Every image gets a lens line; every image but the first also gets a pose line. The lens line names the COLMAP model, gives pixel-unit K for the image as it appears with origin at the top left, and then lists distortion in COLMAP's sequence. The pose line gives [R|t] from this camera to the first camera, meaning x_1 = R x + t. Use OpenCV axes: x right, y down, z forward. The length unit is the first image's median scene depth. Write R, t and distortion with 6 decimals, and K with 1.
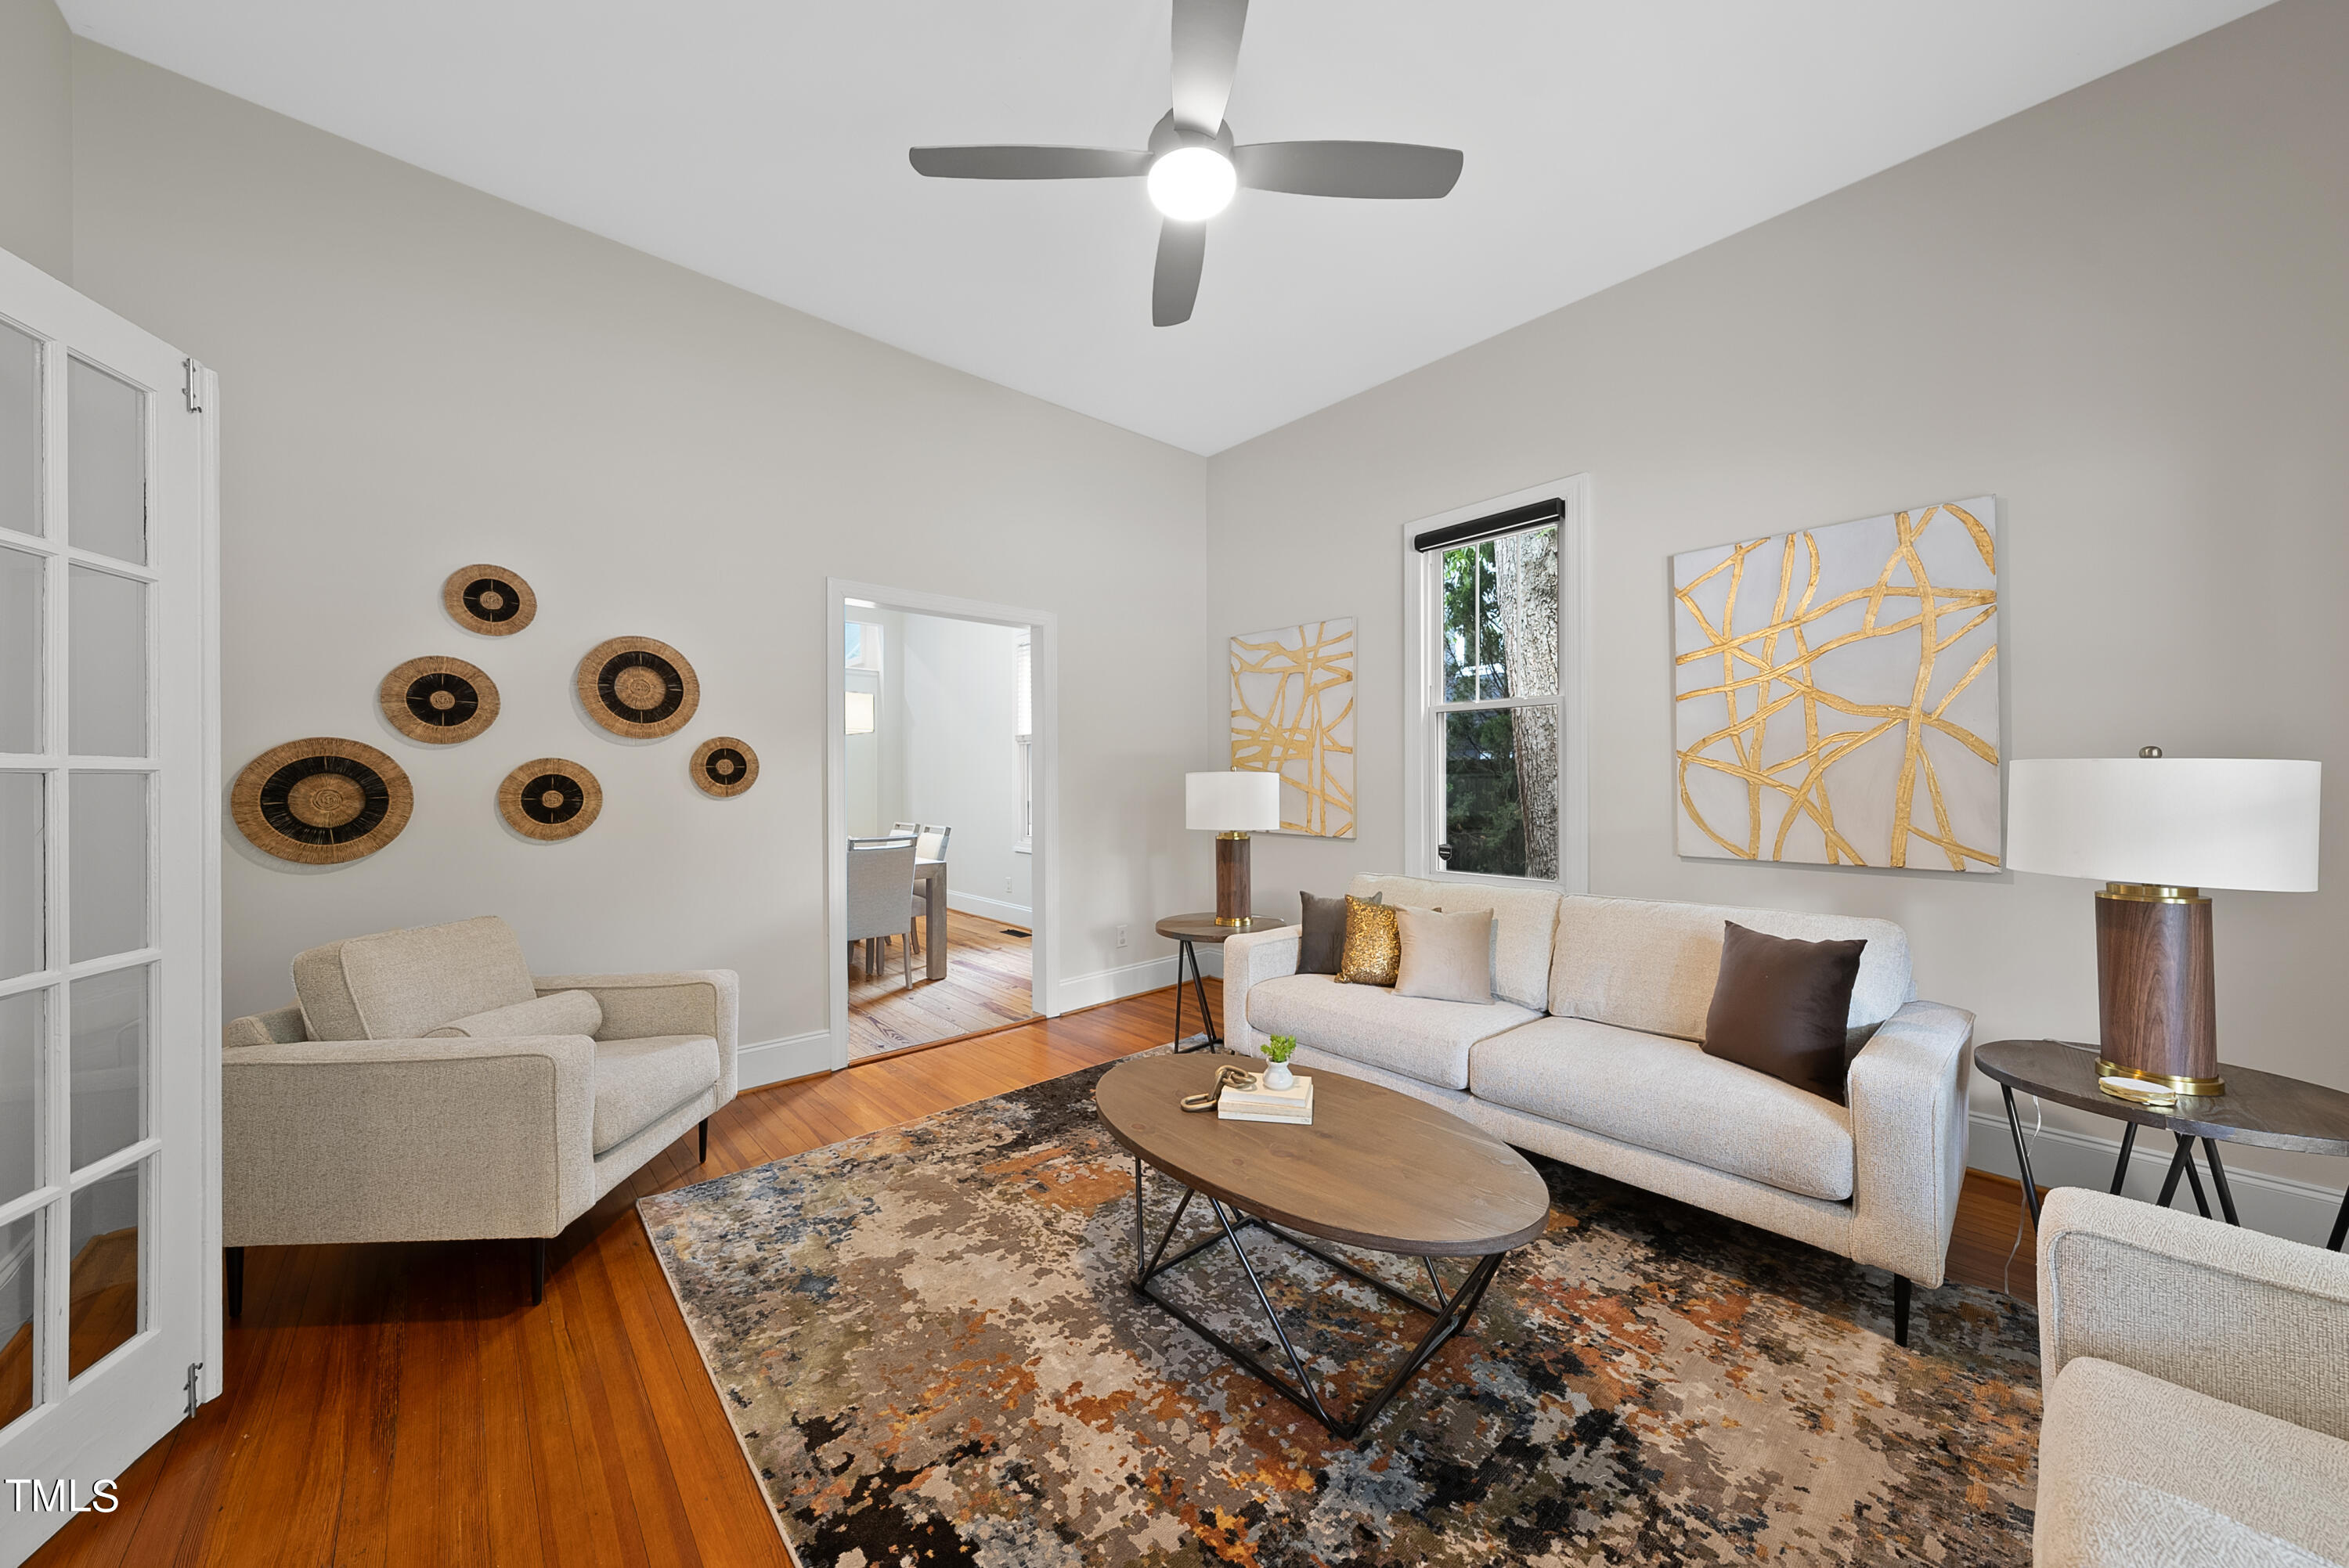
lens RADIAL K [[808.7, 0, 1197.2], [0, 808.7, 775.0], [0, 0, 1]] dist [-0.001930, -0.000063]
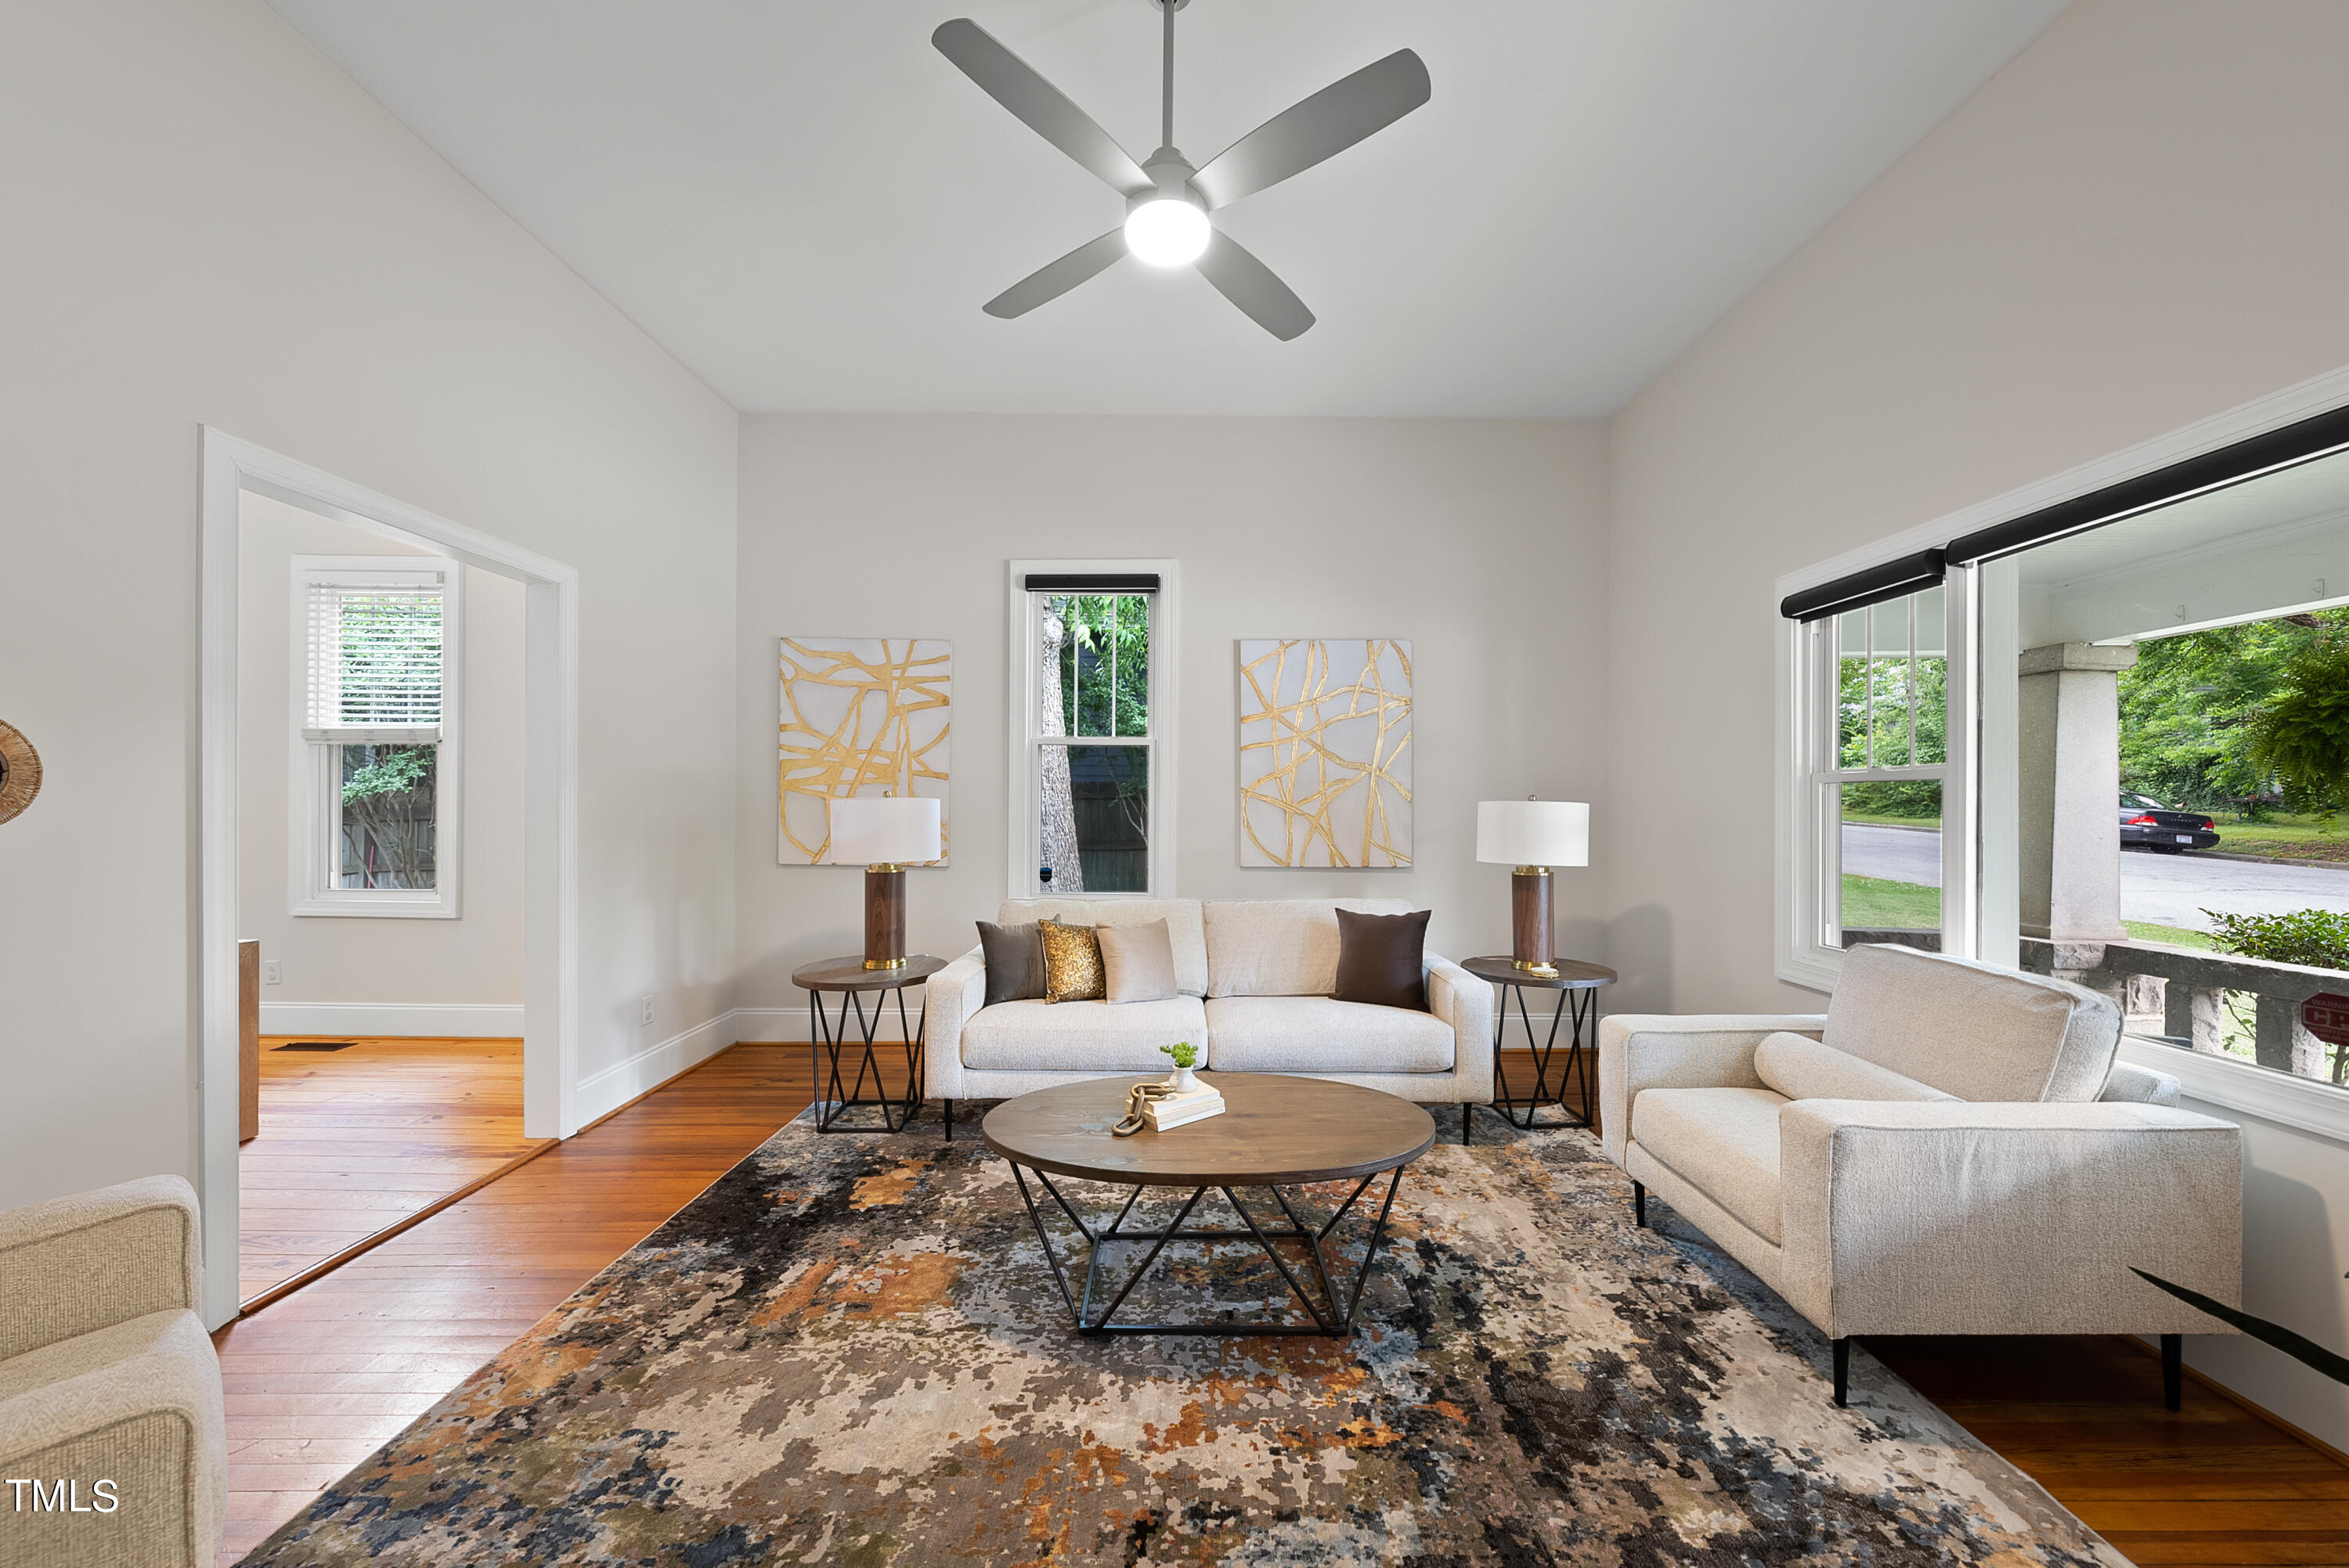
lens RADIAL K [[808.7, 0, 1192.5], [0, 808.7, 803.7], [0, 0, 1]] dist [-0.001930, -0.000063]
pose [[0.678086, 0.011239, 0.734896, -0.585792], [-0.013955, 0.999900, -0.002415, 0.000791], [-0.734850, -0.008617, 0.678175, 0.211130]]
